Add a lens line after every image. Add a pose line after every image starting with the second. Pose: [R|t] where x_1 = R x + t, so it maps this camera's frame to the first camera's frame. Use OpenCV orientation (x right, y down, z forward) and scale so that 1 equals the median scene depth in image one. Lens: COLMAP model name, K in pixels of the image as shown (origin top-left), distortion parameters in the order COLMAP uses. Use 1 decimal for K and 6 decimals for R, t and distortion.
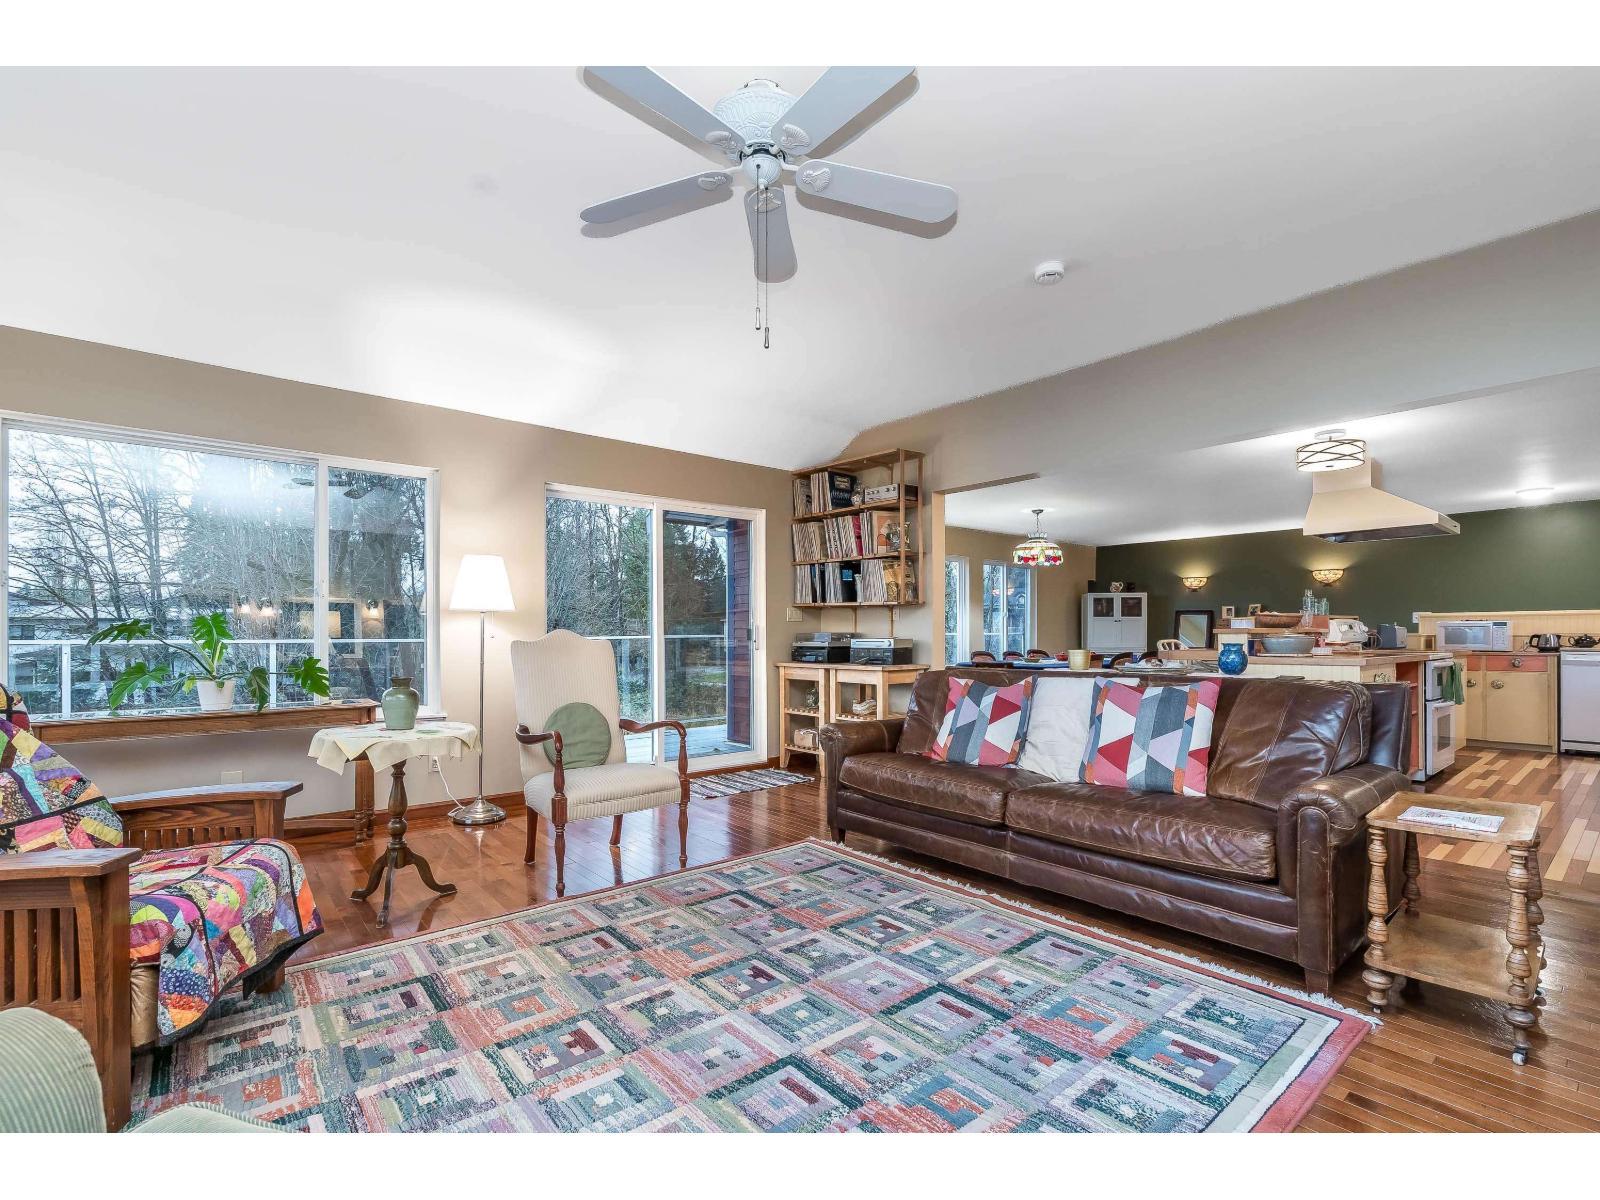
lens RADIAL K [[731.8, 0, 804.7], [0, 731.8, 623.2], [0, 0, 1]] dist [-0.002607, -0.000105]
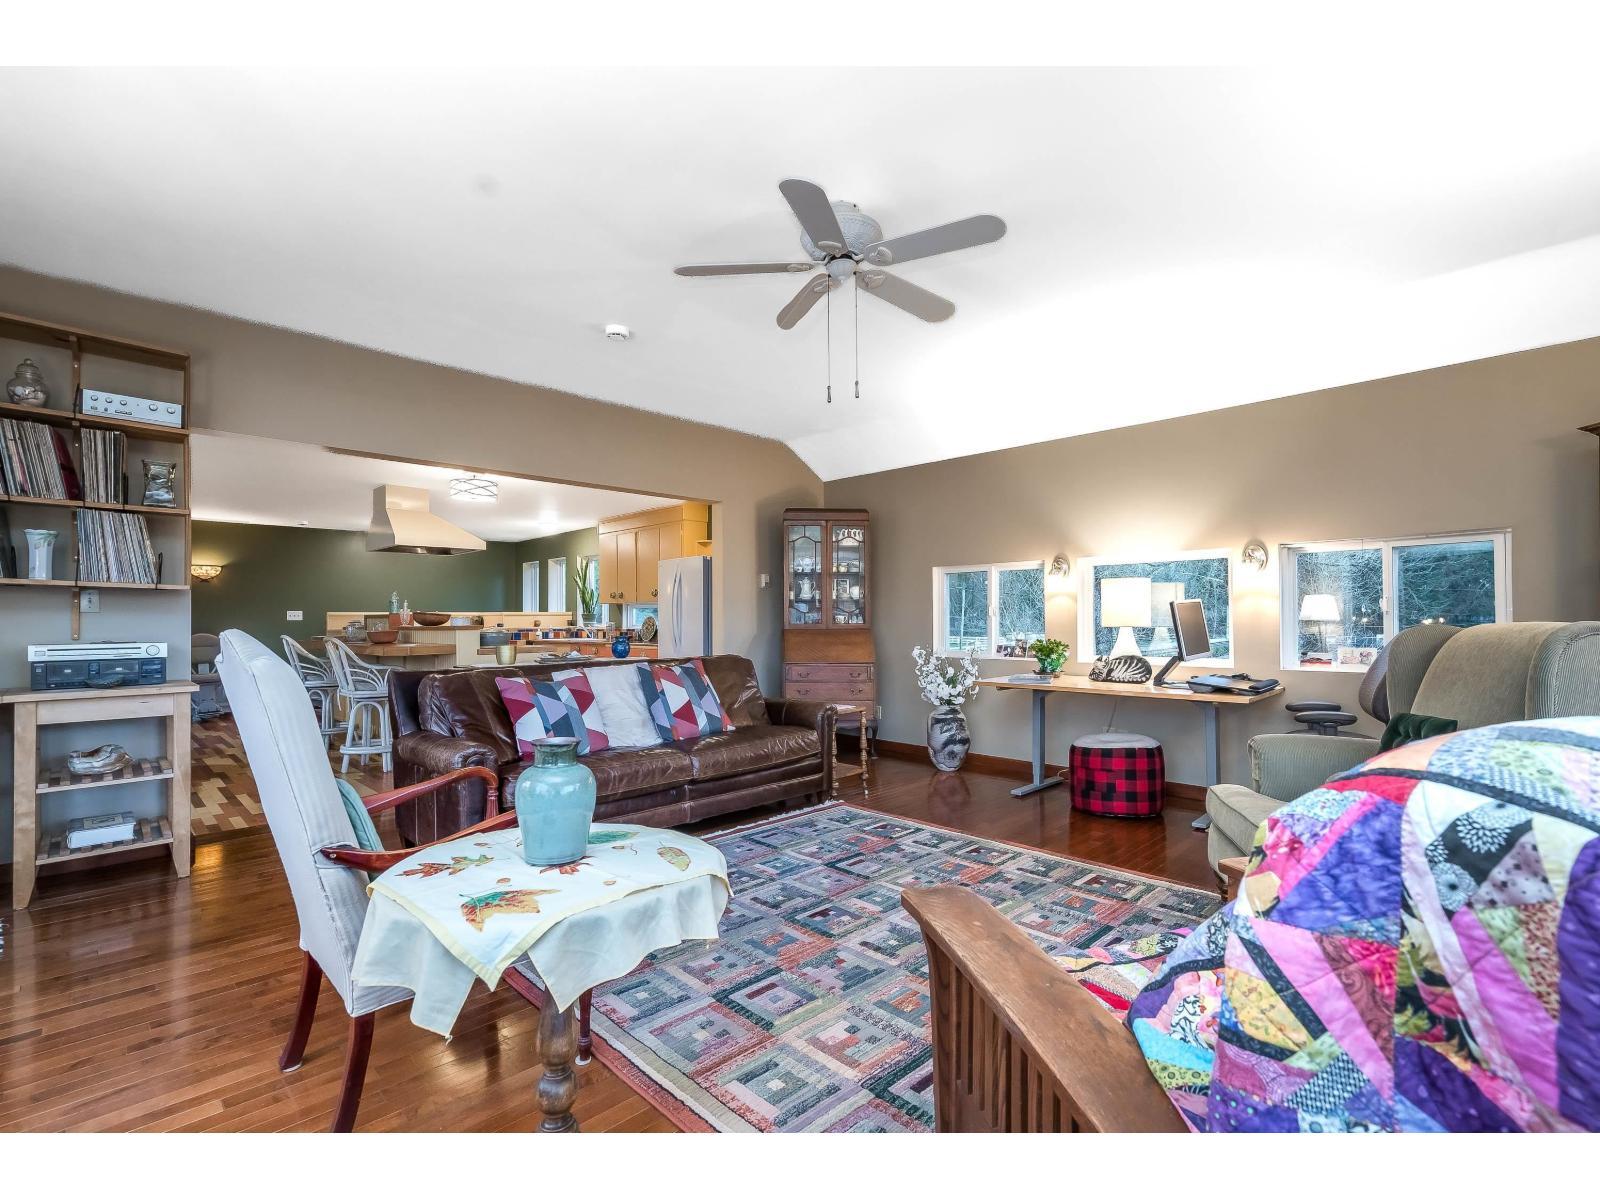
lens RADIAL K [[740.5, 0, 800.0], [0, 740.5, 600.0], [0, 0, 1]] dist [0.000047, 0.000258]
pose [[-0.081132, 0.034464, 0.996107, -1.176537], [-0.006819, 0.999359, -0.035132, 0.007154], [-0.996680, -0.009643, -0.080845, 1.040458]]
